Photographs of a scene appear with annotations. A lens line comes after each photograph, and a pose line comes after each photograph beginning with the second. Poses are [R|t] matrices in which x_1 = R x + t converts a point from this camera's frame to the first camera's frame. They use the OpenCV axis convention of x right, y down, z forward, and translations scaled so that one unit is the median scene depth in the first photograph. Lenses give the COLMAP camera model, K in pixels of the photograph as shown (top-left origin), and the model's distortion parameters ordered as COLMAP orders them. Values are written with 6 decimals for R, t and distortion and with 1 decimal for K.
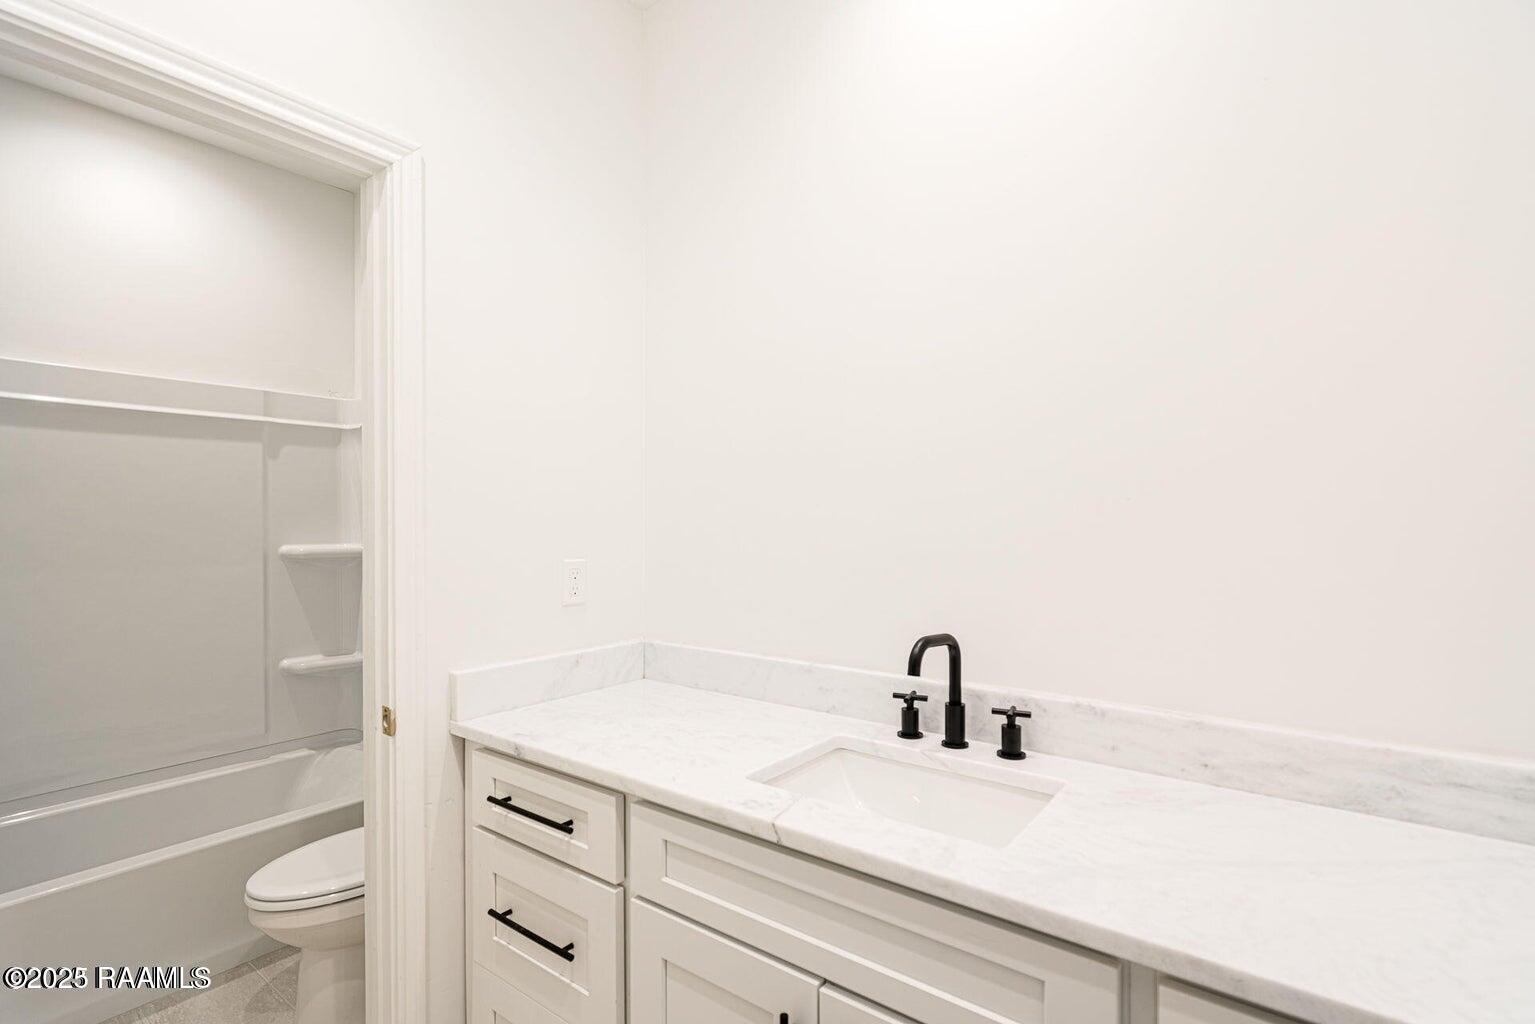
lens RADIAL K [[684.5, 0, 767.5], [0, 684.5, 512.0], [0, 0, 1]] dist [0.000720, -0.000225]
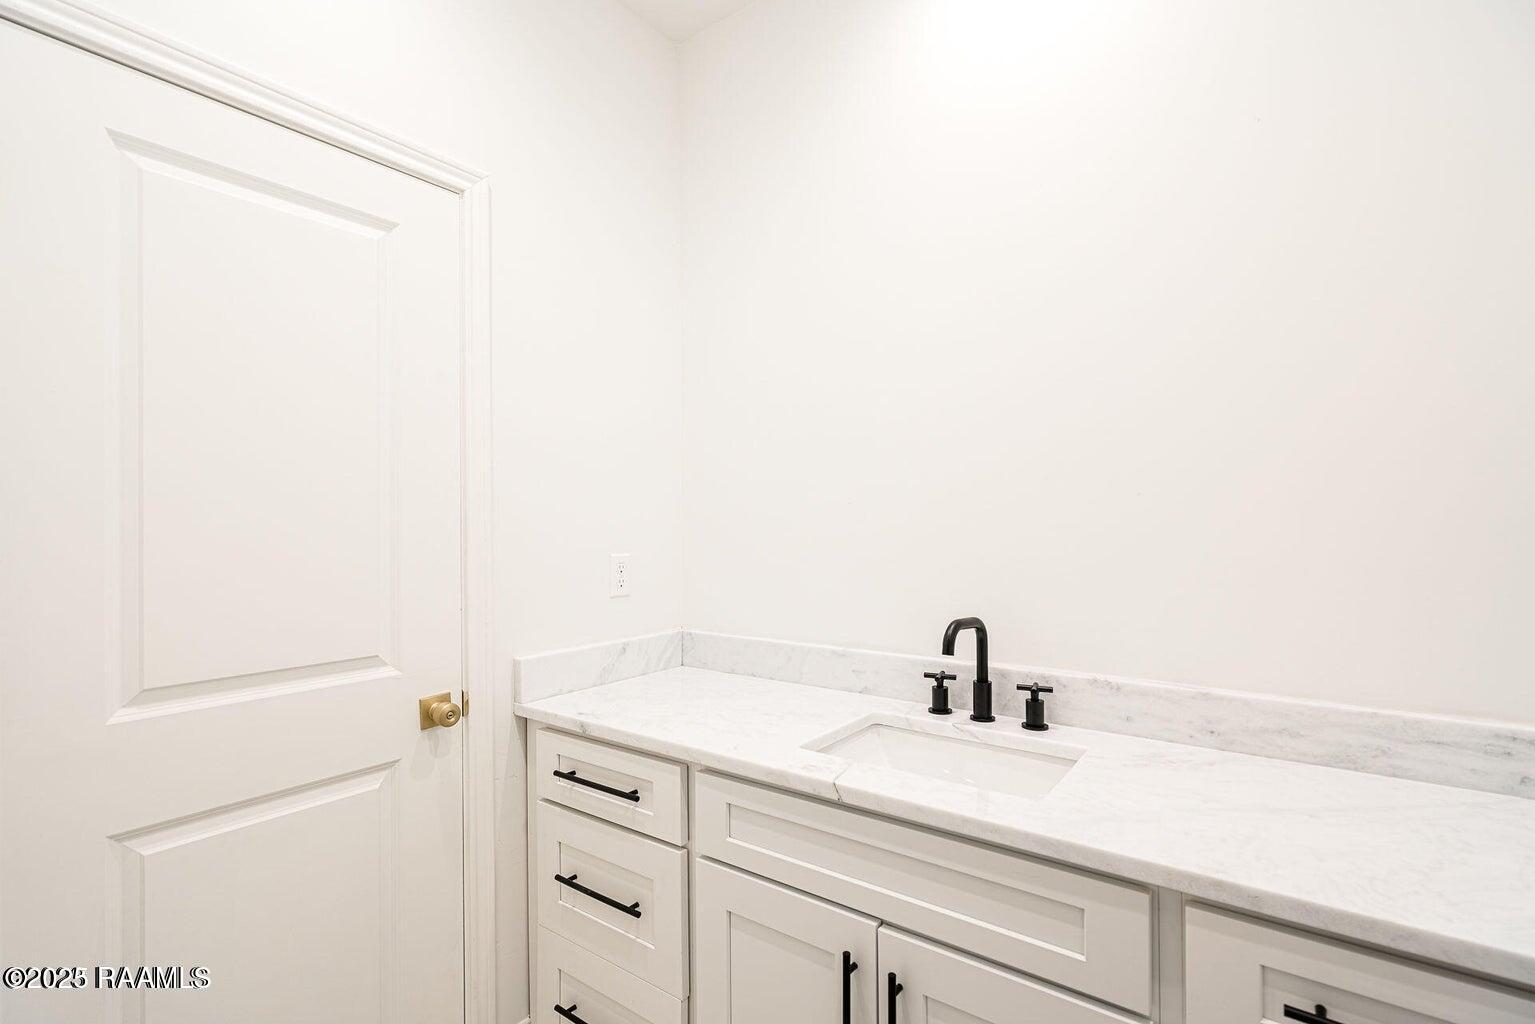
lens RADIAL K [[676.0, 0, 765.5], [0, 676.0, 509.0], [0, 0, 1]] dist [0.000466, 0.000149]
pose [[0.999916, -0.005035, 0.011972, -0.092020], [0.005112, 0.999966, -0.006437, 0.008695], [-0.011940, 0.006497, 0.999908, -0.089602]]
